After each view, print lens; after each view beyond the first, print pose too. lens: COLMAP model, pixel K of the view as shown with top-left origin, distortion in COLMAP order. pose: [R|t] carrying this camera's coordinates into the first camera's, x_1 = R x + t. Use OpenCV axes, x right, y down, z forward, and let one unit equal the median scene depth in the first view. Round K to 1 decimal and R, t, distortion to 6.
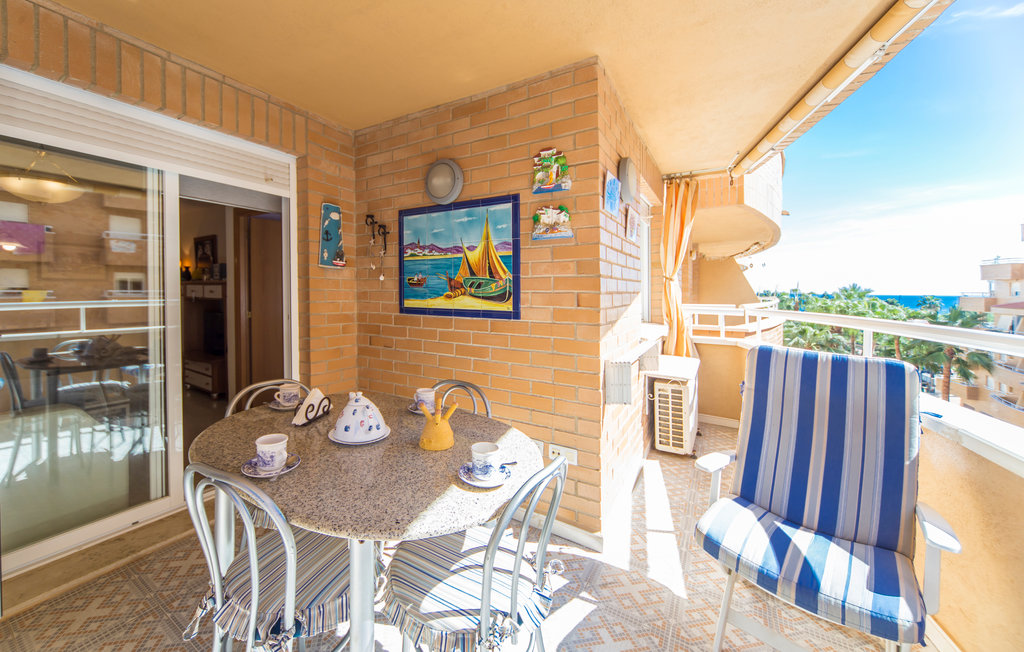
lens RADIAL K [[376.5, 0, 510.7], [0, 376.5, 292.1], [0, 0, 1]] dist [-0.001002, -0.000008]
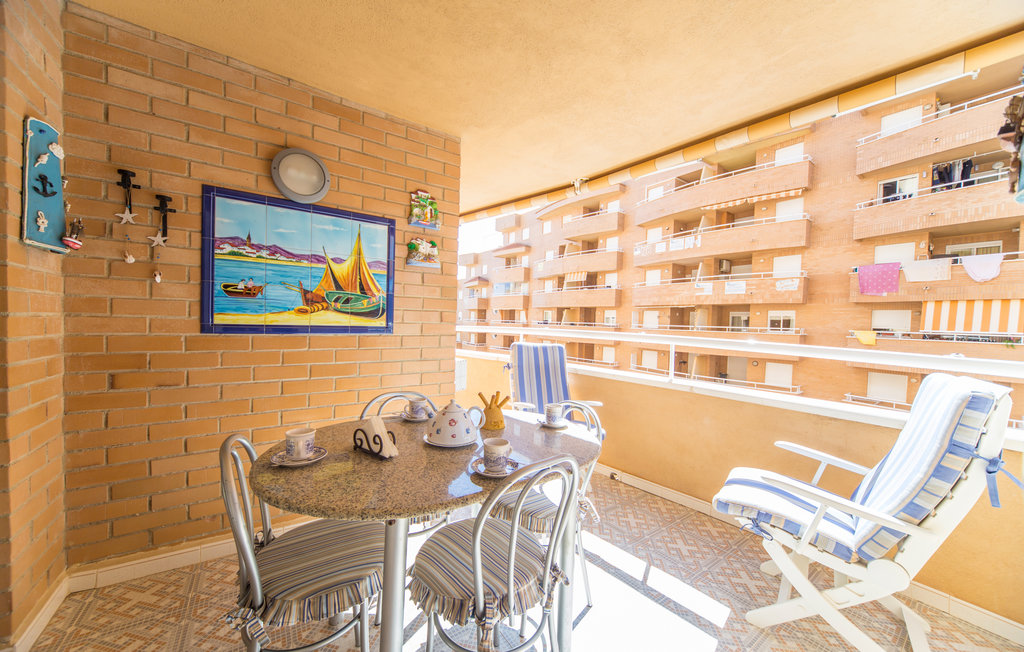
lens RADIAL K [[356.8, 0, 512.0], [0, 356.8, 326.0], [0, 0, 1]] dist [0.006901, 0.000111]
pose [[0.421083, -0.005336, 0.907006, -0.726996], [-0.017338, 0.999753, 0.013931, 0.026915], [-0.906856, -0.021591, 0.420886, 0.224751]]
